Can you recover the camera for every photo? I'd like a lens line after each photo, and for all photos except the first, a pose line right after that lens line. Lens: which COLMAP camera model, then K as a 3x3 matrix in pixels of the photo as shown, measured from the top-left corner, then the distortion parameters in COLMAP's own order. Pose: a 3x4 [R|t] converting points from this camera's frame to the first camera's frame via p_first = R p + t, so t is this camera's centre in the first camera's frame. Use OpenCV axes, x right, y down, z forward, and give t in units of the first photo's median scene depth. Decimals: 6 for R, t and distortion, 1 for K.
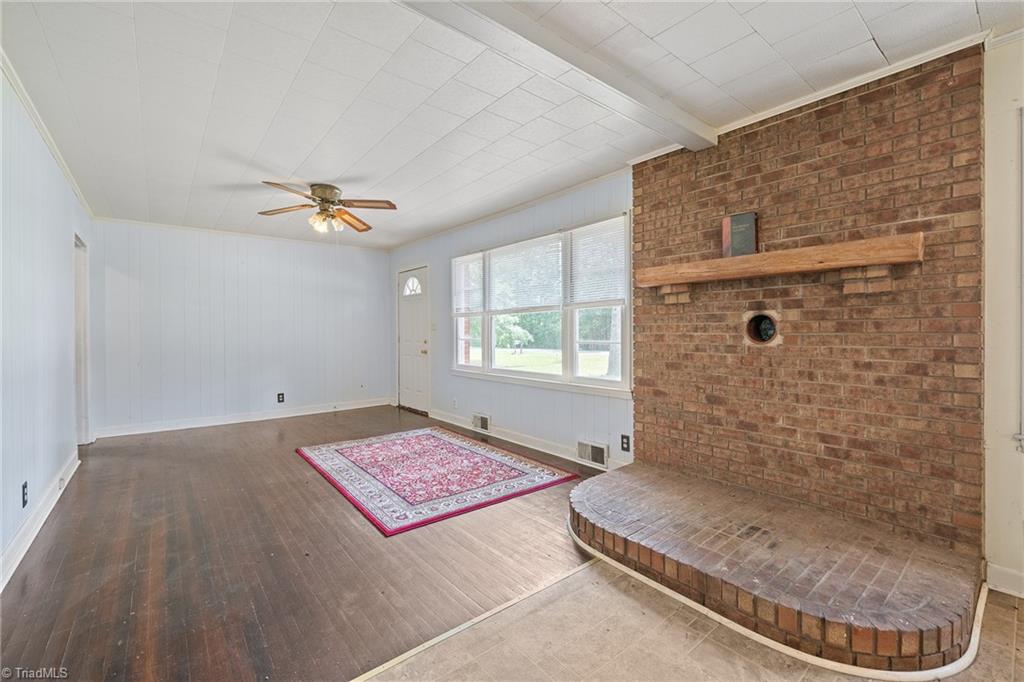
lens RADIAL K [[433.0, 0, 512.9], [0, 433.0, 336.1], [0, 0, 1]] dist [-0.009000, -0.000215]
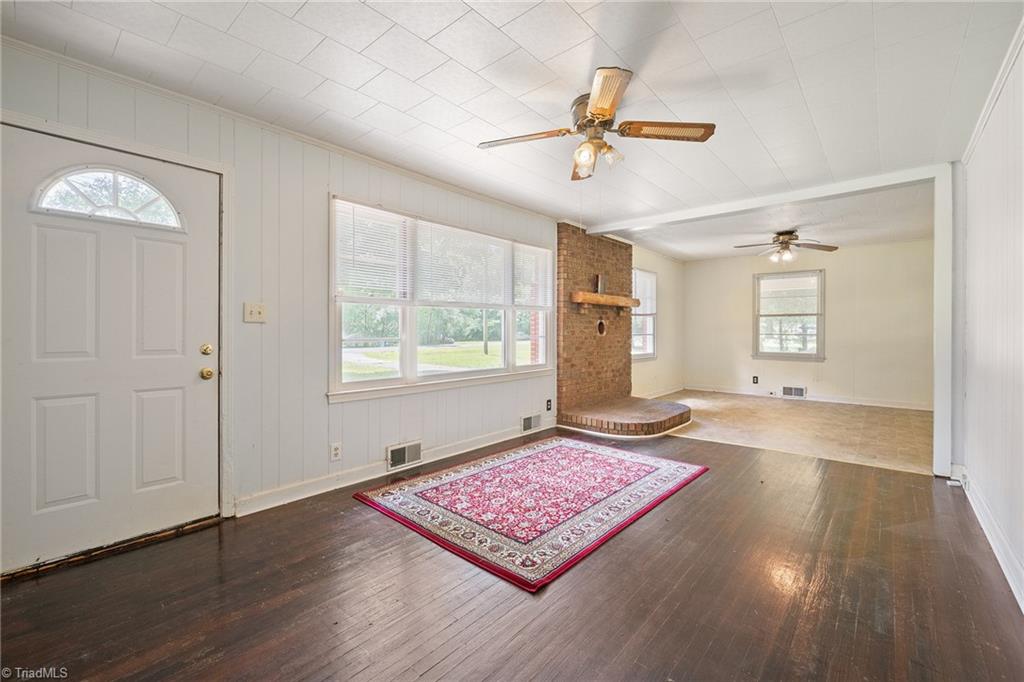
lens RADIAL K [[433.0, 0, 516.4], [0, 433.0, 335.2], [0, 0, 1]] dist [-0.009000, -0.000215]
pose [[-0.173216, -0.012377, 0.984806, -1.157409], [0.004801, 0.999899, 0.013412, -0.009308], [-0.984872, 0.007052, -0.173139, 1.354556]]
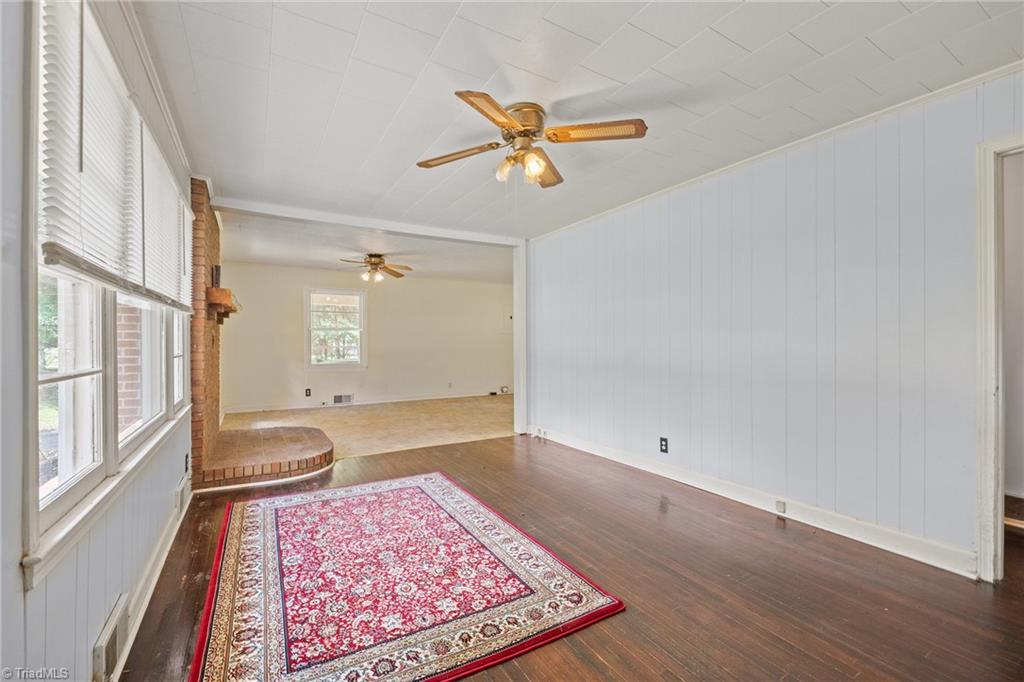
lens RADIAL K [[433.0, 0, 515.8], [0, 433.0, 343.6], [0, 0, 1]] dist [-0.009000, -0.000215]
pose [[-0.989746, 0.001306, 0.142834, -0.565531], [0.002891, 0.999936, 0.010893, -0.016478], [-0.142811, 0.011195, -0.989687, 1.799072]]
